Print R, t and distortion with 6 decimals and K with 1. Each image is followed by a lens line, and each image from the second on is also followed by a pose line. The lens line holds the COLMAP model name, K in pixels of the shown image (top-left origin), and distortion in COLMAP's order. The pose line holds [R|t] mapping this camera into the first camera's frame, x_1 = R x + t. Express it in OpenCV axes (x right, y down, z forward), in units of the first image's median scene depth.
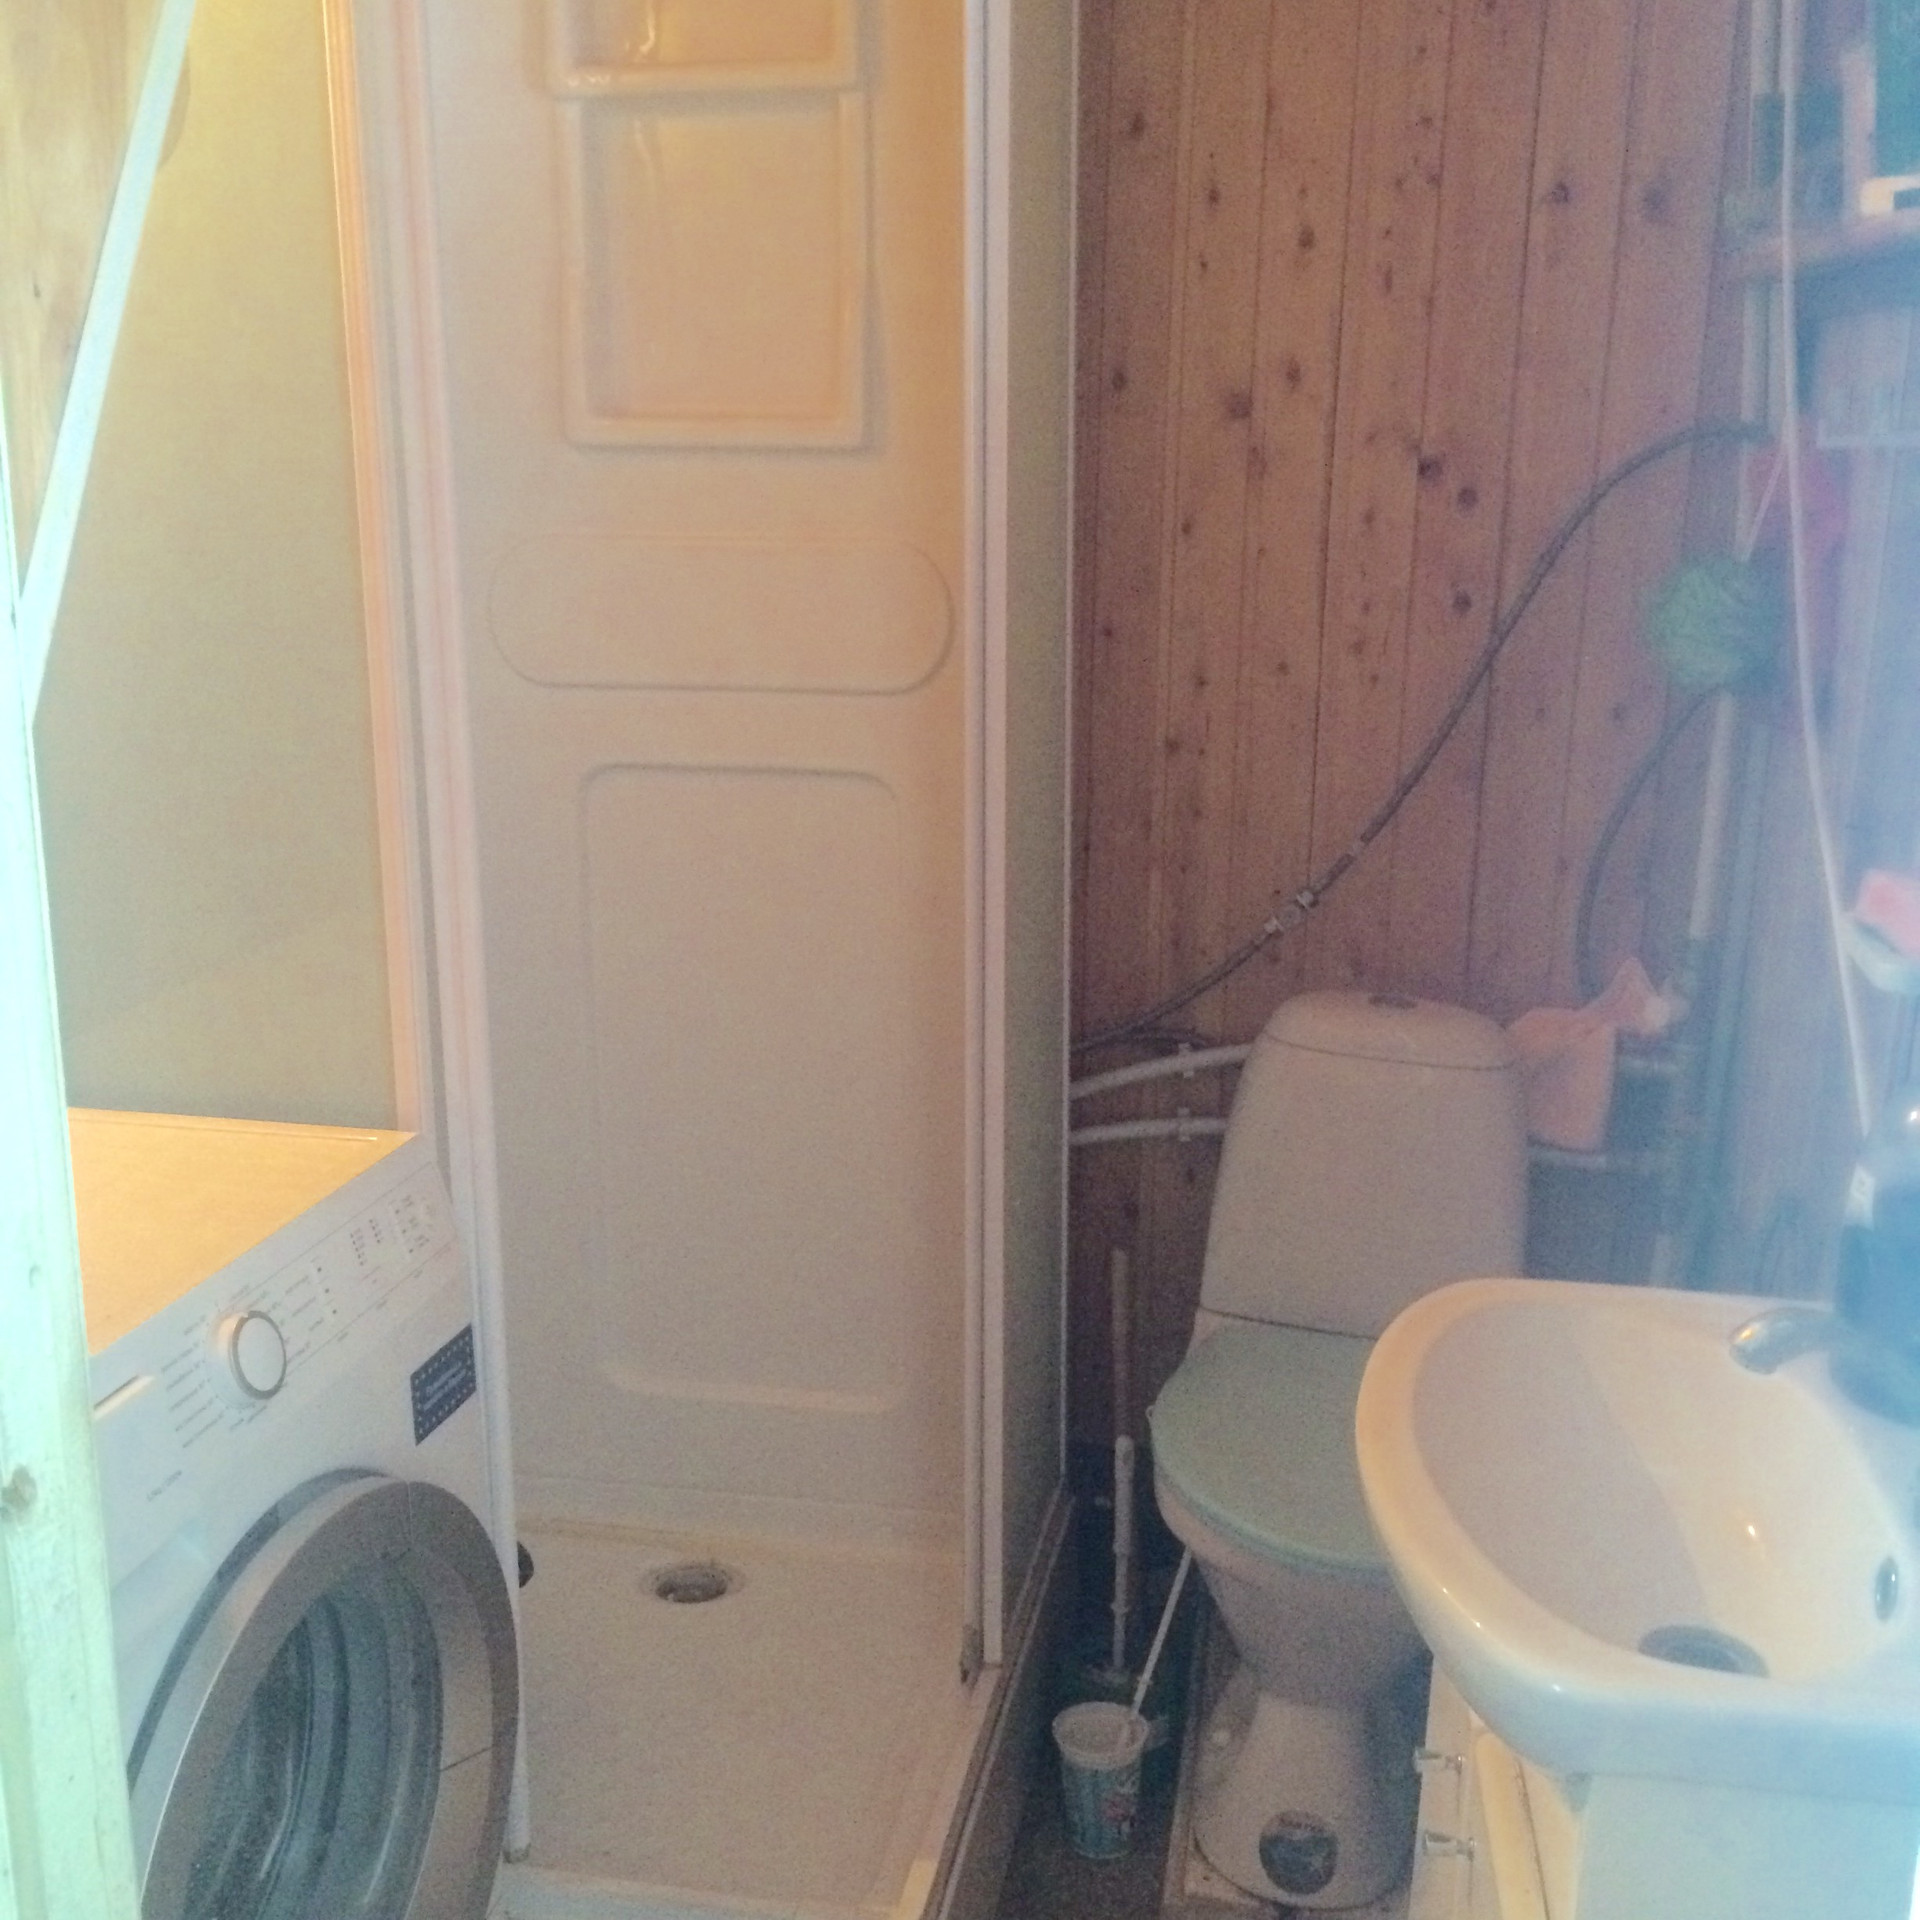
lens RADIAL K [[2167.0, 0, 961.6], [0, 2167.0, 943.5], [0, 0, 1]] dist [0.076021, -0.140862]
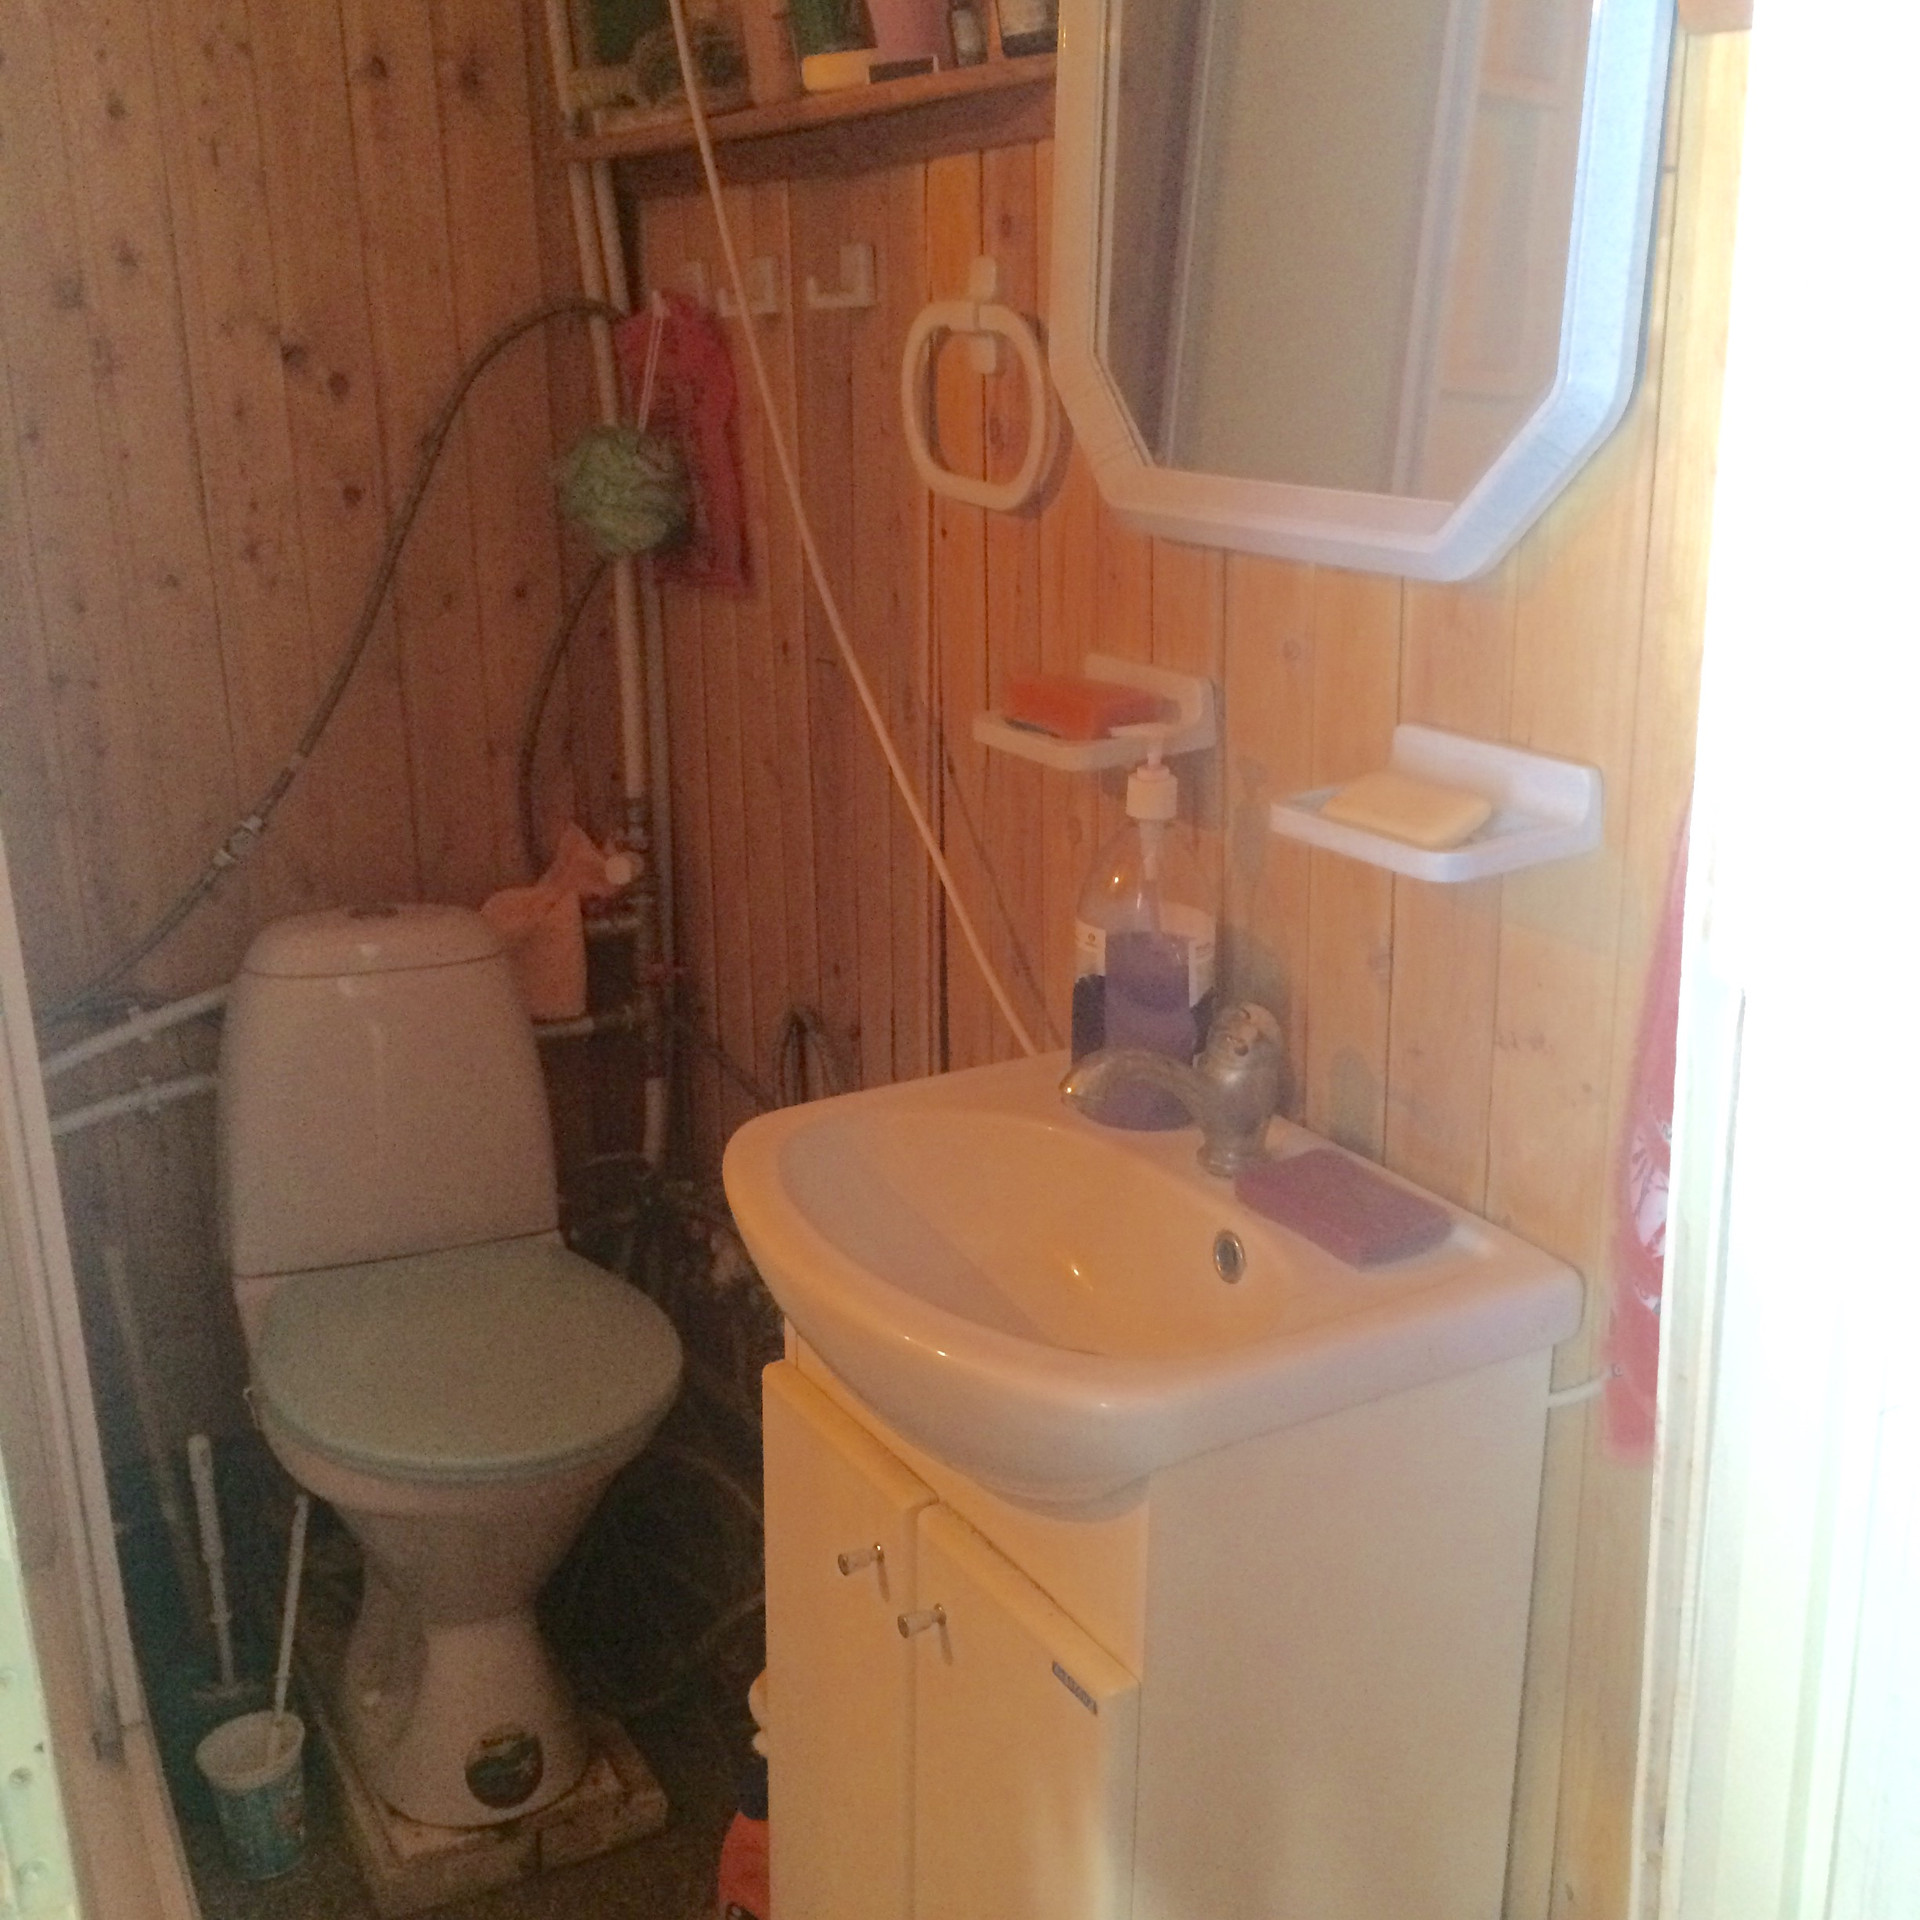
lens RADIAL K [[2167.0, 0, 961.6], [0, 2167.0, 943.5], [0, 0, 1]] dist [0.076021, -0.140862]
pose [[0.774208, -0.202816, 0.599556, -0.184992], [0.181379, 0.978634, 0.096834, -0.005696], [-0.606386, 0.033778, 0.794453, 0.071703]]
